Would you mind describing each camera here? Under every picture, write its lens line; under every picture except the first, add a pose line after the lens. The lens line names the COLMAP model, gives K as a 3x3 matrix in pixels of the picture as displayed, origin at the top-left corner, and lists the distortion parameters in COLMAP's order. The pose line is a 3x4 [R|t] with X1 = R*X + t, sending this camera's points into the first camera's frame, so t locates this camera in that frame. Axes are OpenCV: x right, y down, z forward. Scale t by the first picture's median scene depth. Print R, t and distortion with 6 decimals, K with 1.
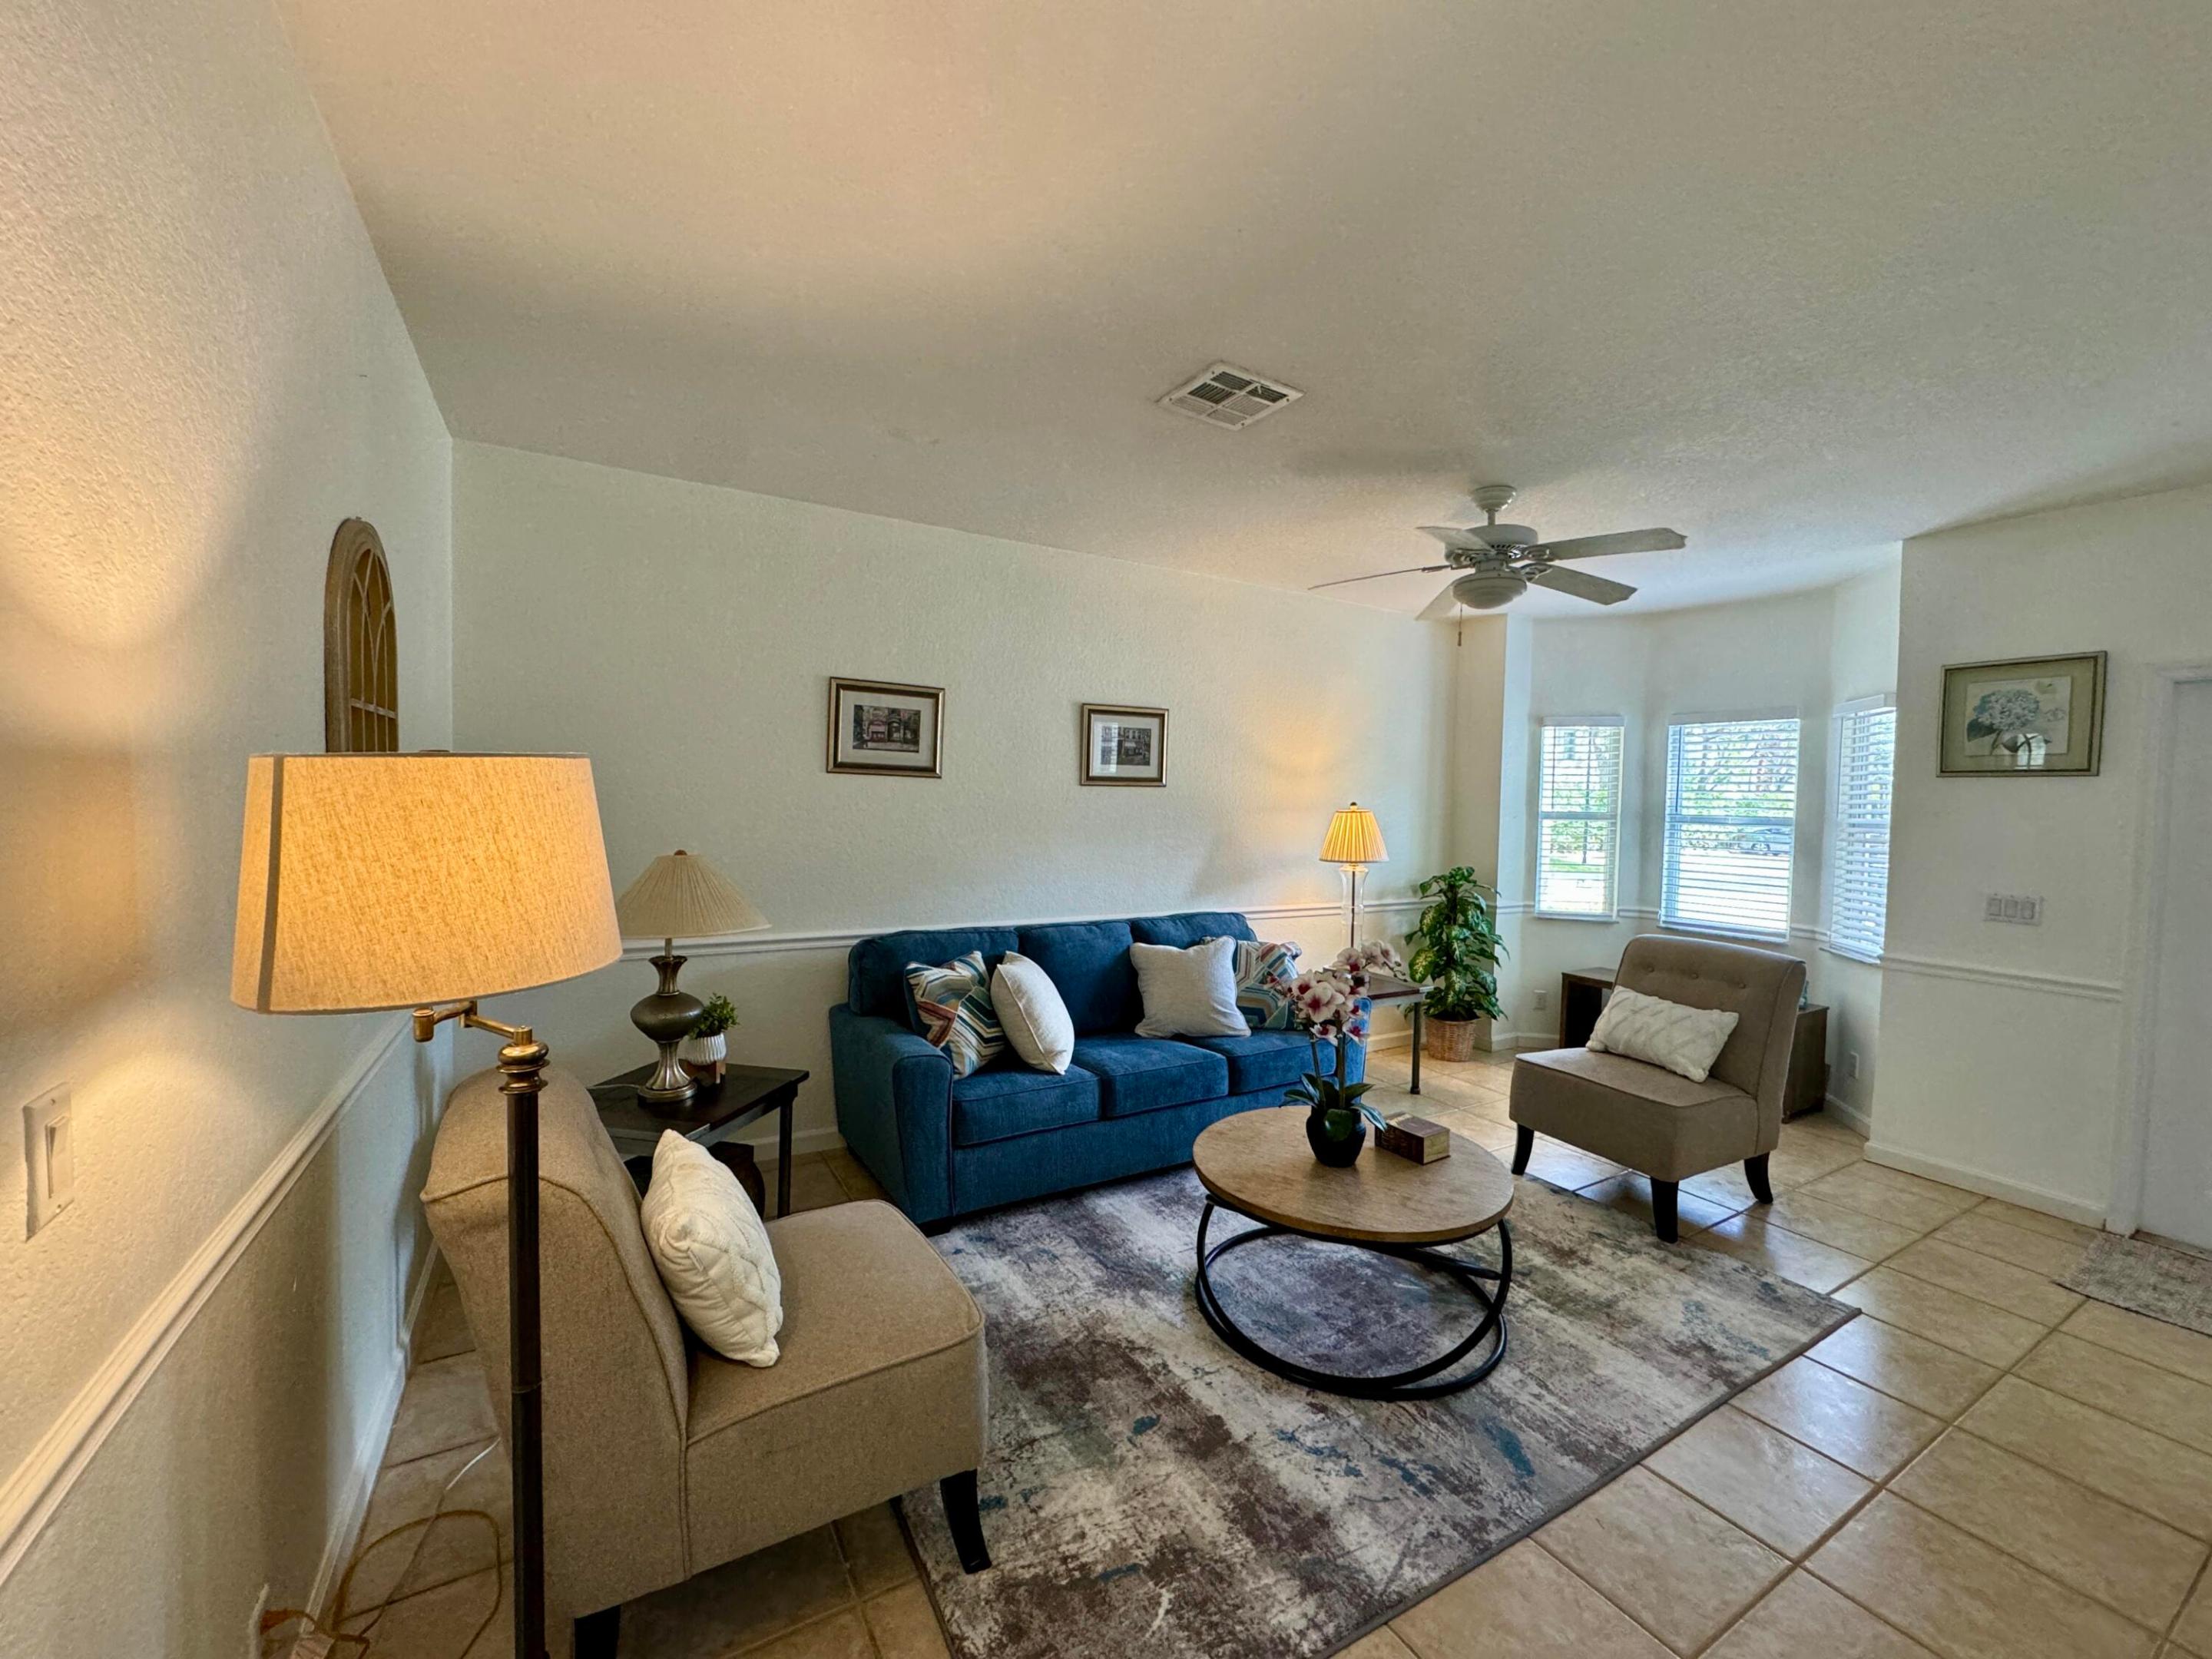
lens RADIAL K [[884.6, 0, 1108.9], [0, 884.6, 823.4], [0, 0, 1]] dist [-0.004388, 0.000407]
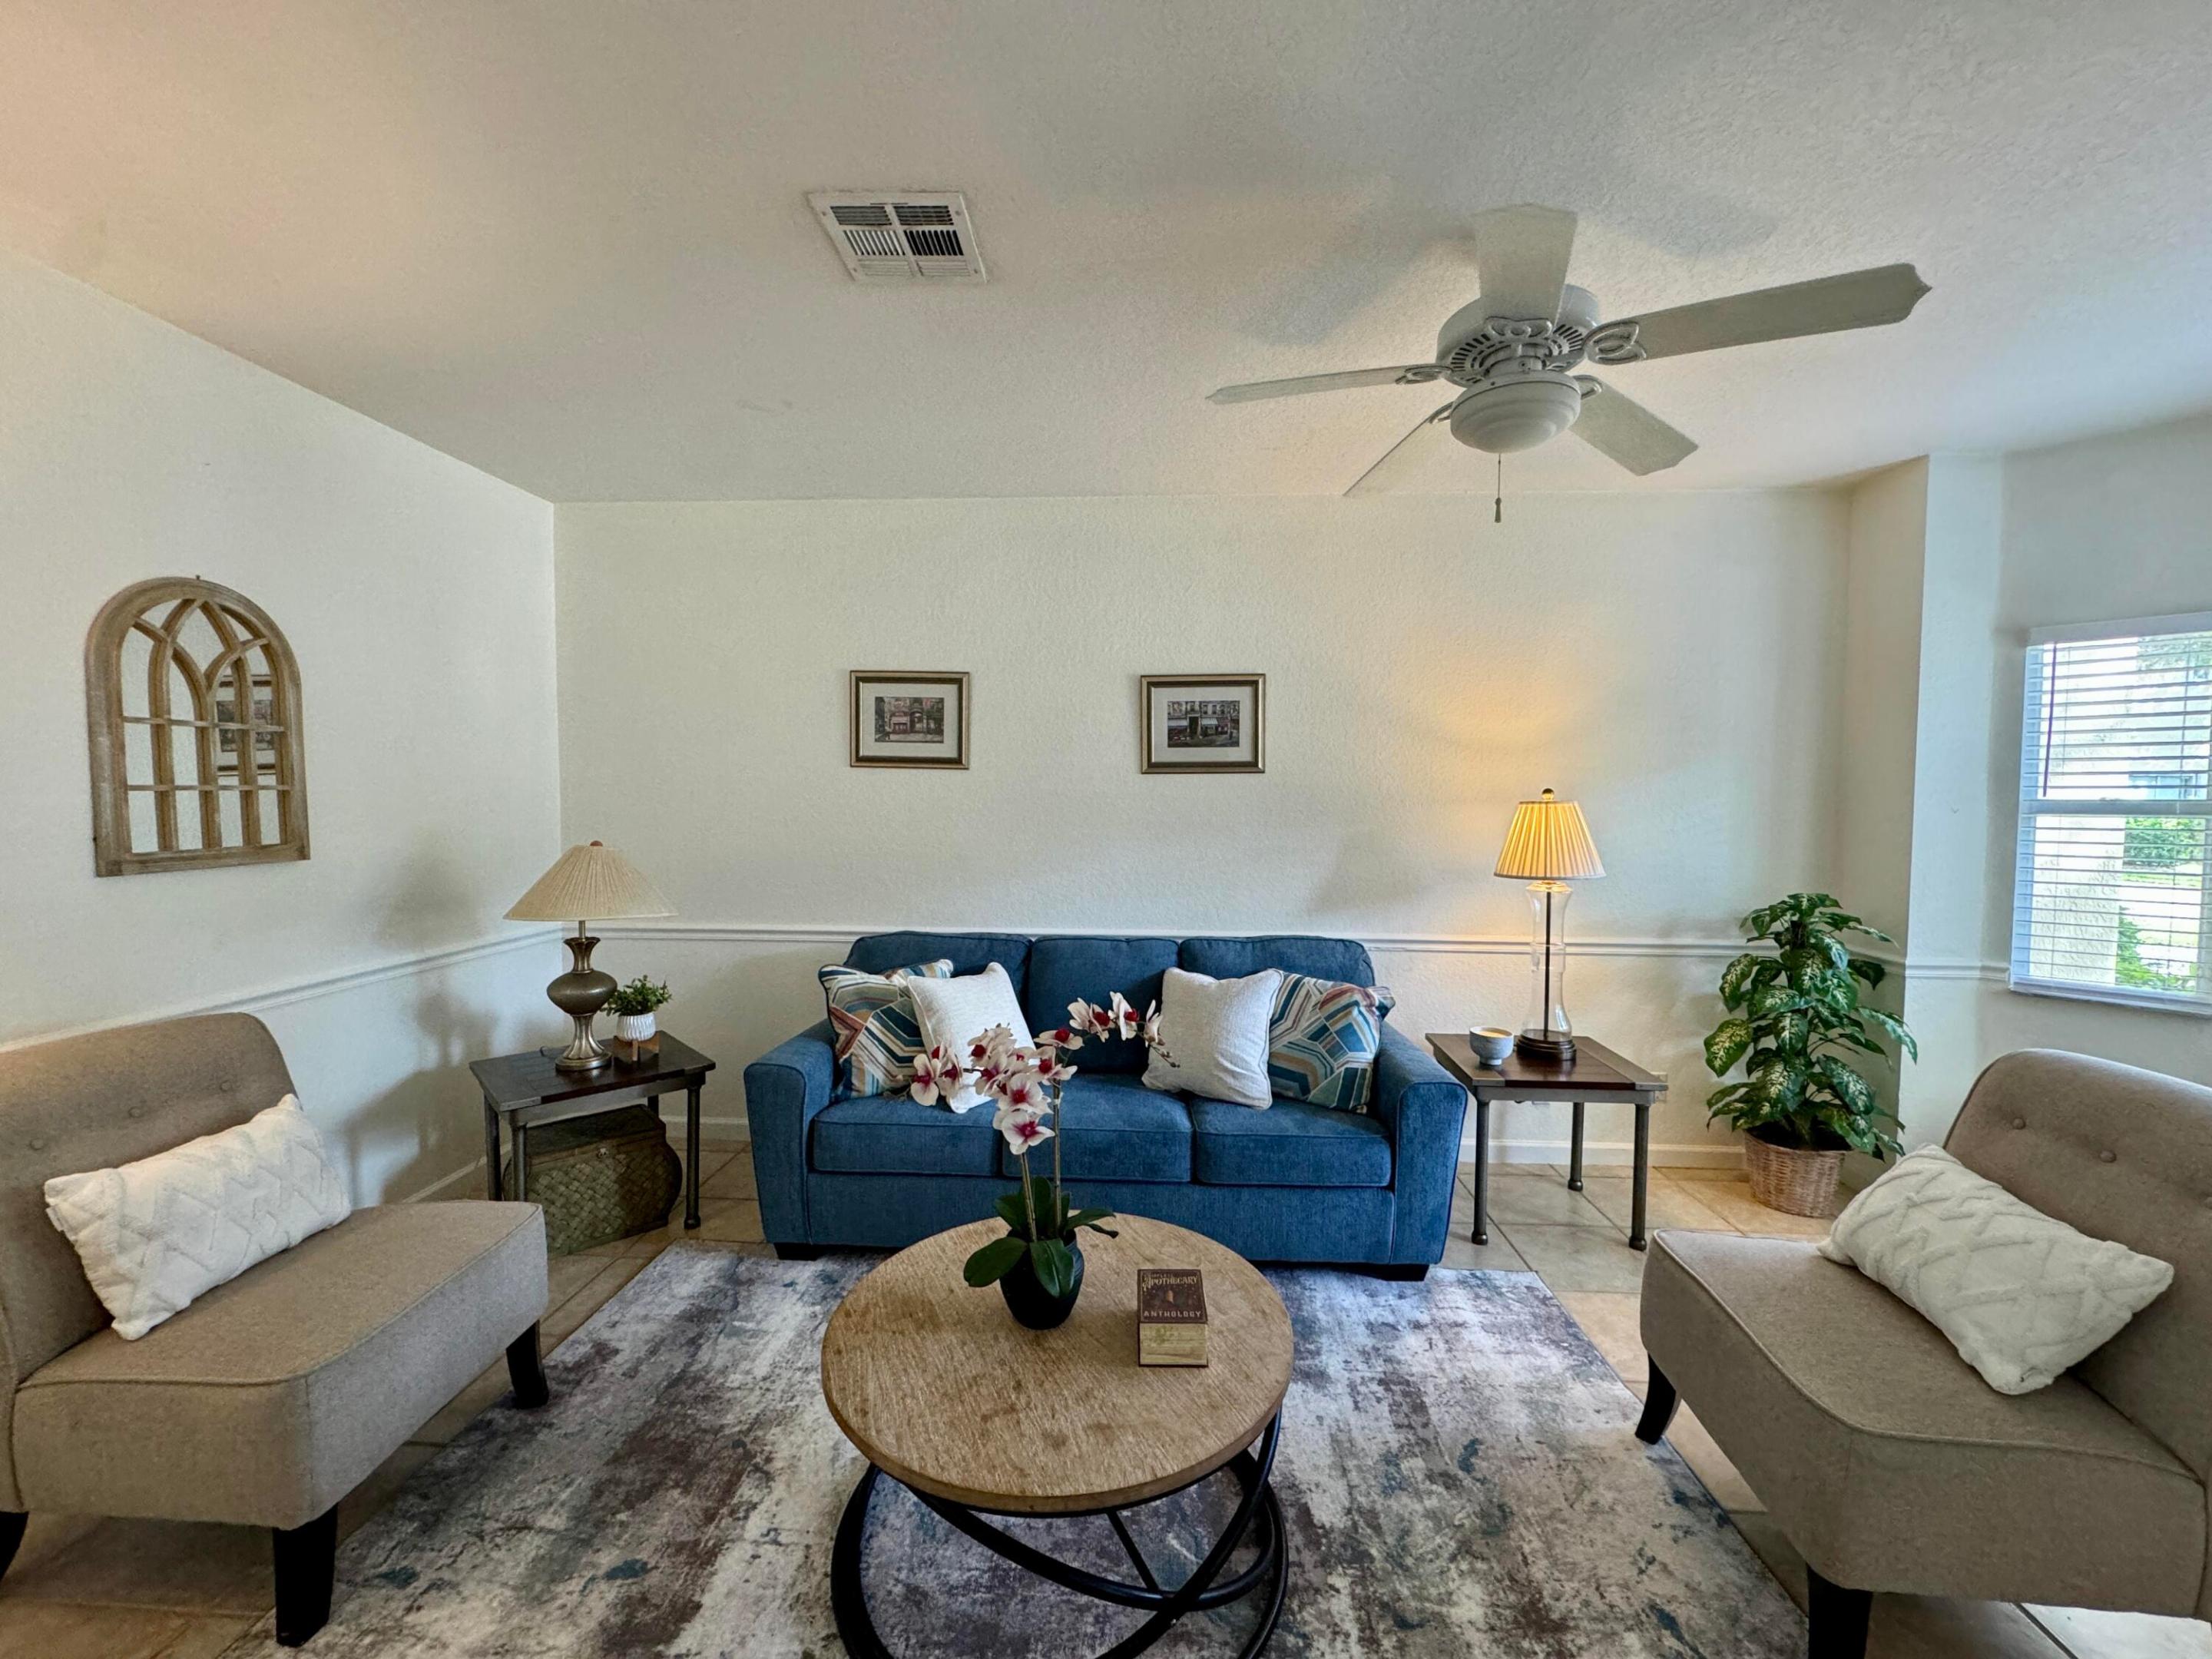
lens RADIAL K [[884.6, 0, 1112.6], [0, 884.6, 825.9], [0, 0, 1]] dist [-0.004388, 0.000407]
pose [[0.830628, 0.005596, -0.556800, 0.479943], [-0.003601, 0.999983, 0.004678, 0.003272], [0.556816, -0.001881, 0.830633, 0.334267]]
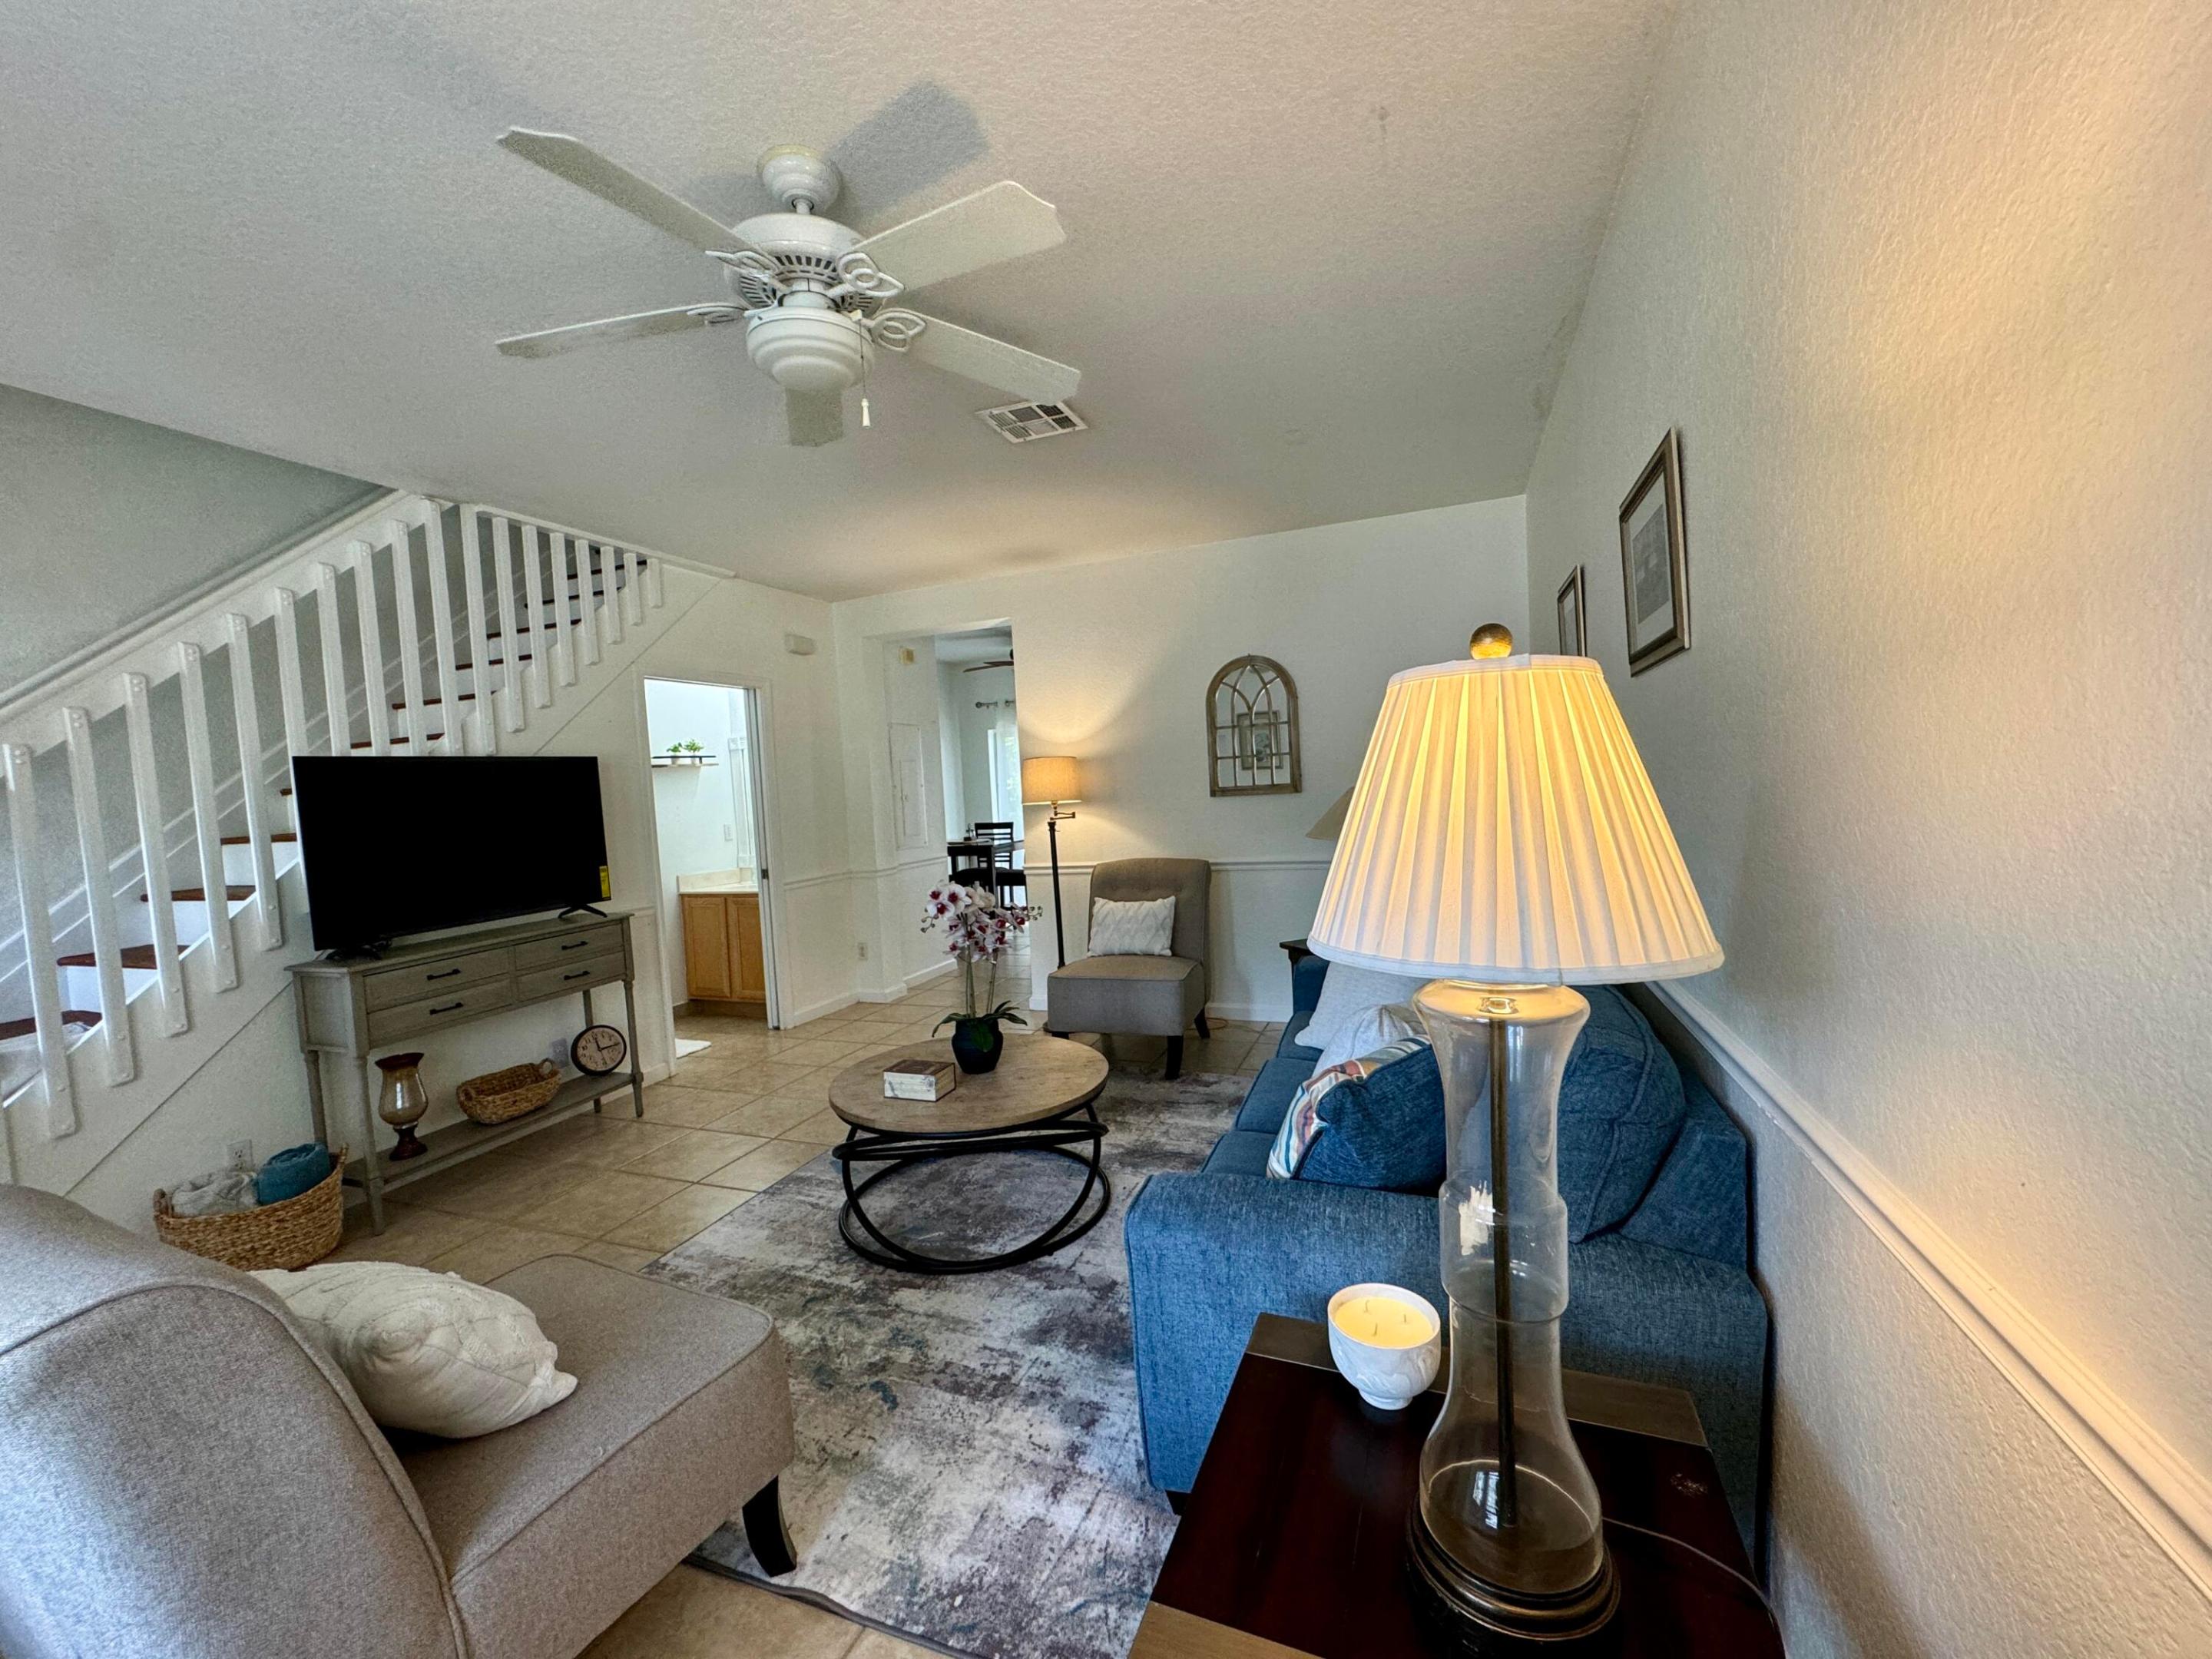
lens RADIAL K [[884.6, 0, 1104.1], [0, 884.6, 834.7], [0, 0, 1]] dist [-0.004388, 0.000407]
pose [[-0.785478, 0.055707, -0.616378, 0.577409], [0.015689, 0.997413, 0.070150, 0.002369], [0.618691, 0.045431, -0.784320, 1.404383]]
